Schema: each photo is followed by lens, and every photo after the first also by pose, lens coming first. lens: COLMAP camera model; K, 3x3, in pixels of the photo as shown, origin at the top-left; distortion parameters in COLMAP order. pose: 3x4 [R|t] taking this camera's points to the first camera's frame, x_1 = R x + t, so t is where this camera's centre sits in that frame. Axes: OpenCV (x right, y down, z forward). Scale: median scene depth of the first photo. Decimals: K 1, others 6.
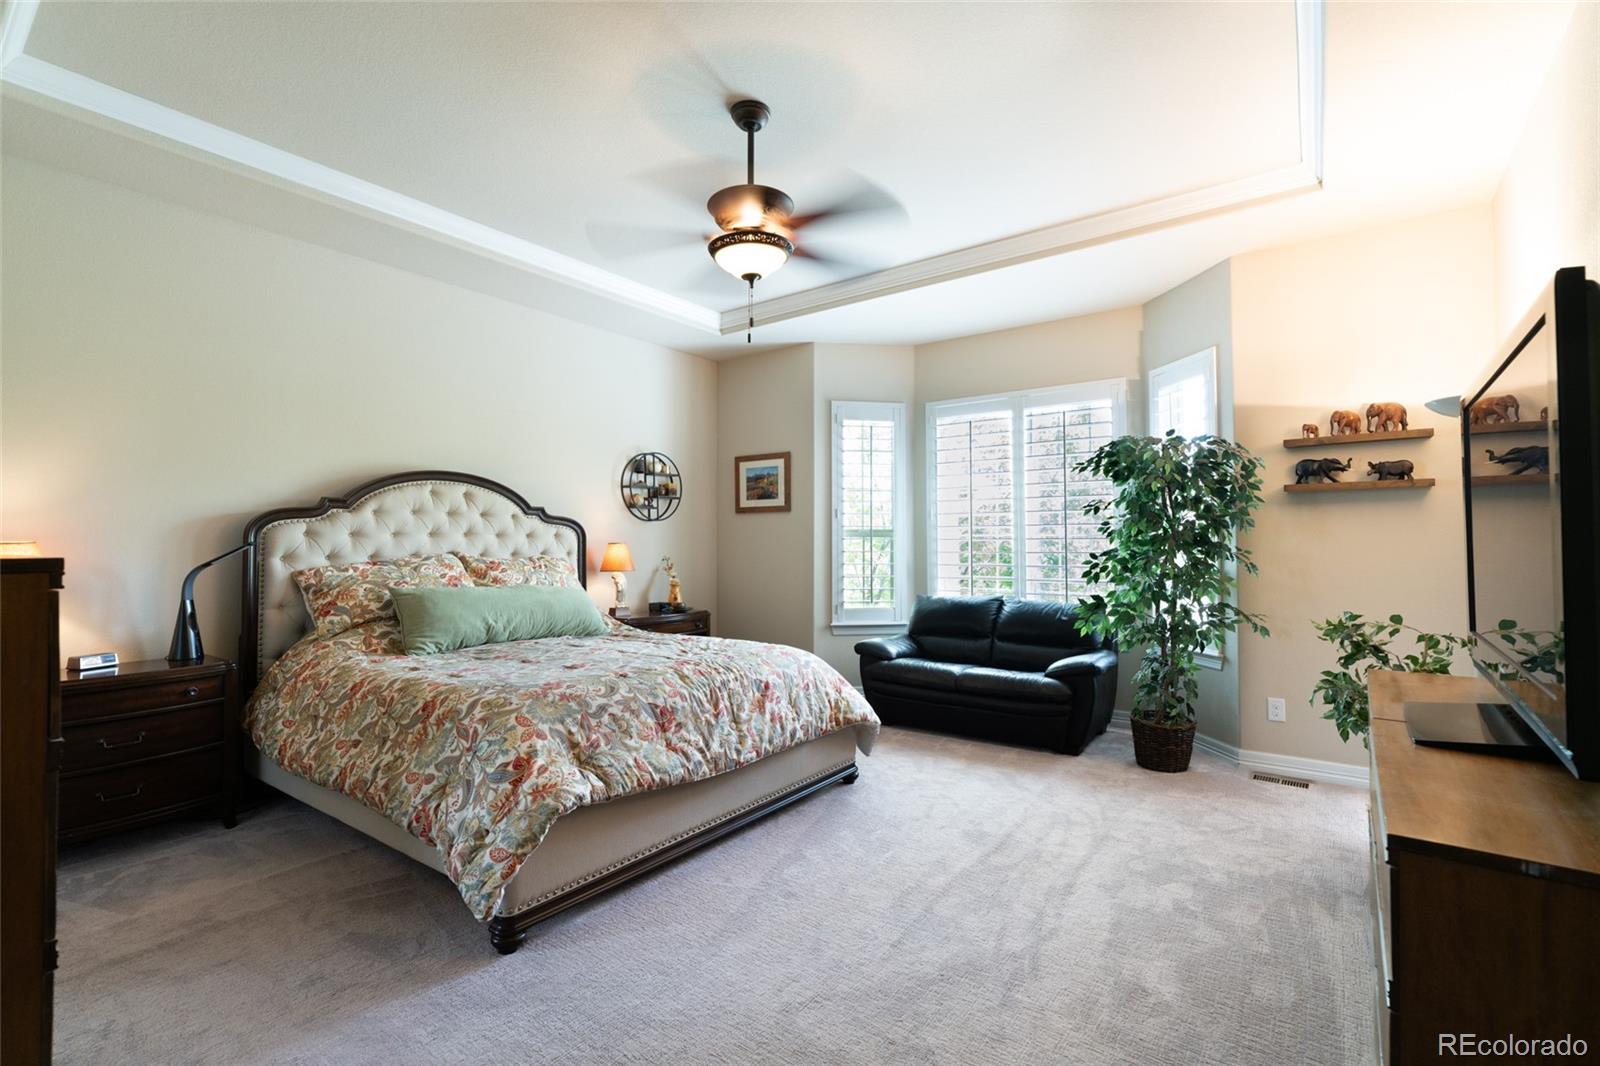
lens RADIAL K [[733.4, 0, 796.2], [0, 733.4, 526.3], [0, 0, 1]] dist [-0.001218, 0.000266]
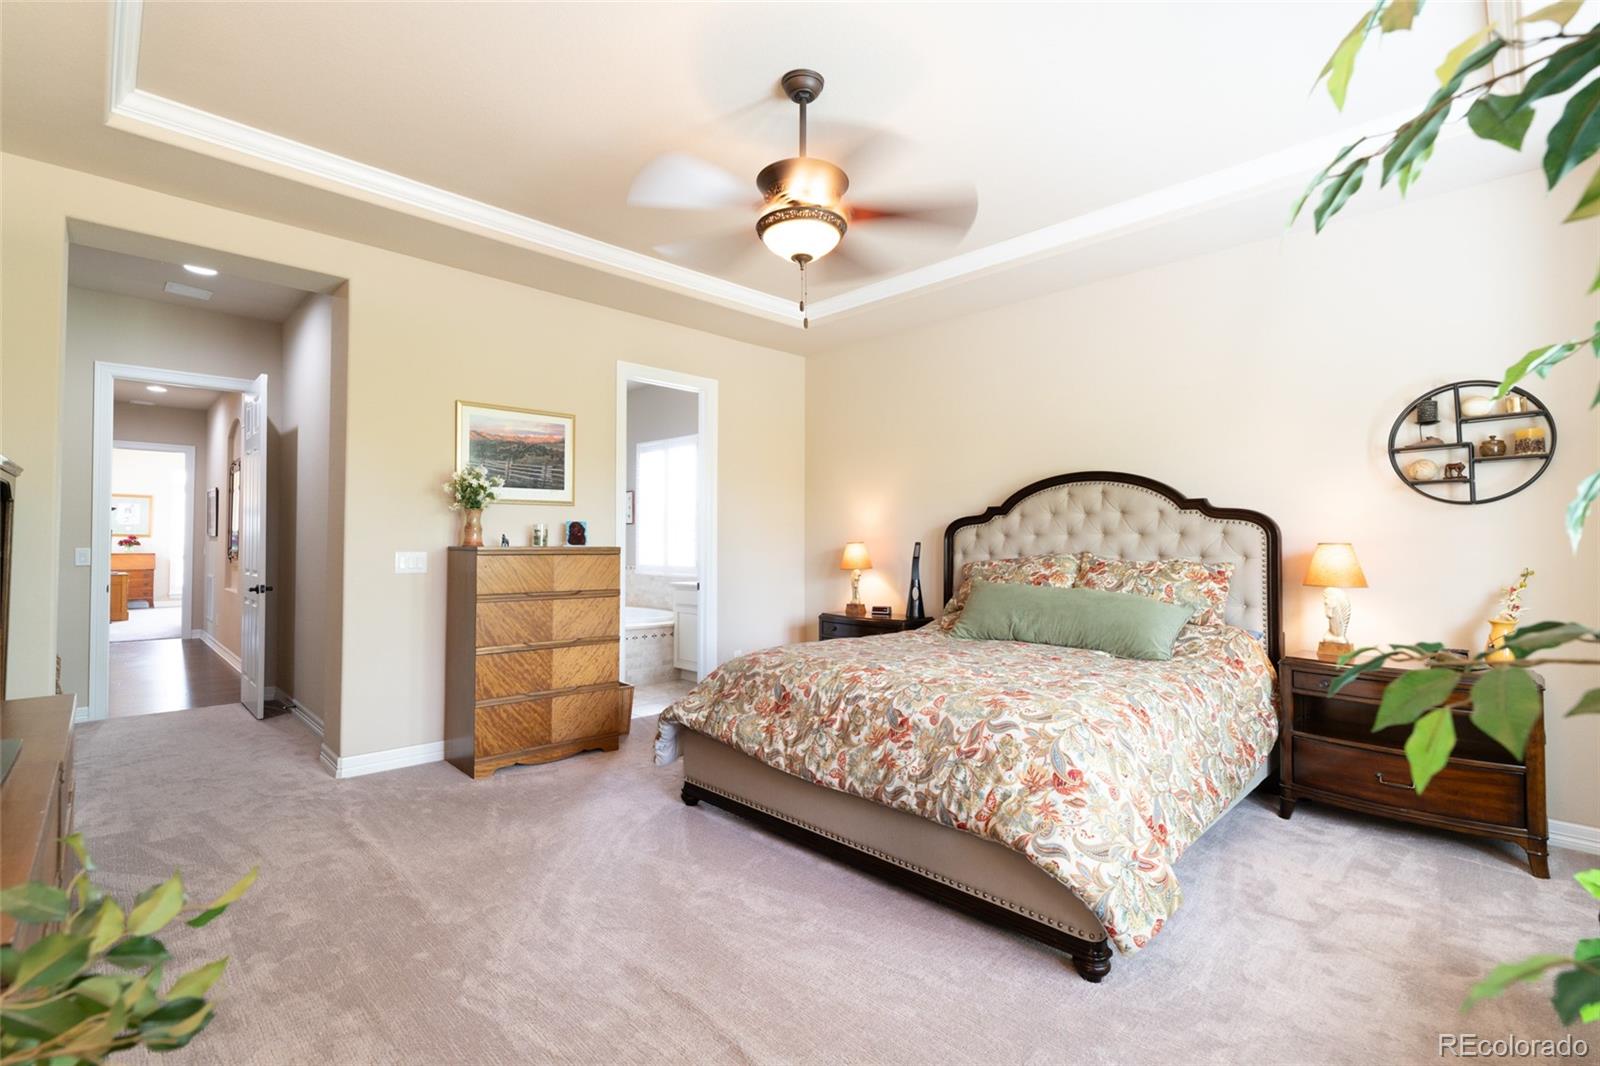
lens RADIAL K [[703.0, 0, 805.8], [0, 703.0, 538.7], [0, 0, 1]] dist [-0.000777, 0.000067]
pose [[-0.134014, -0.004171, -0.990971, 0.643539], [0.022332, 0.999724, -0.007228, 0.018724], [0.990728, -0.023099, -0.133884, 0.882781]]
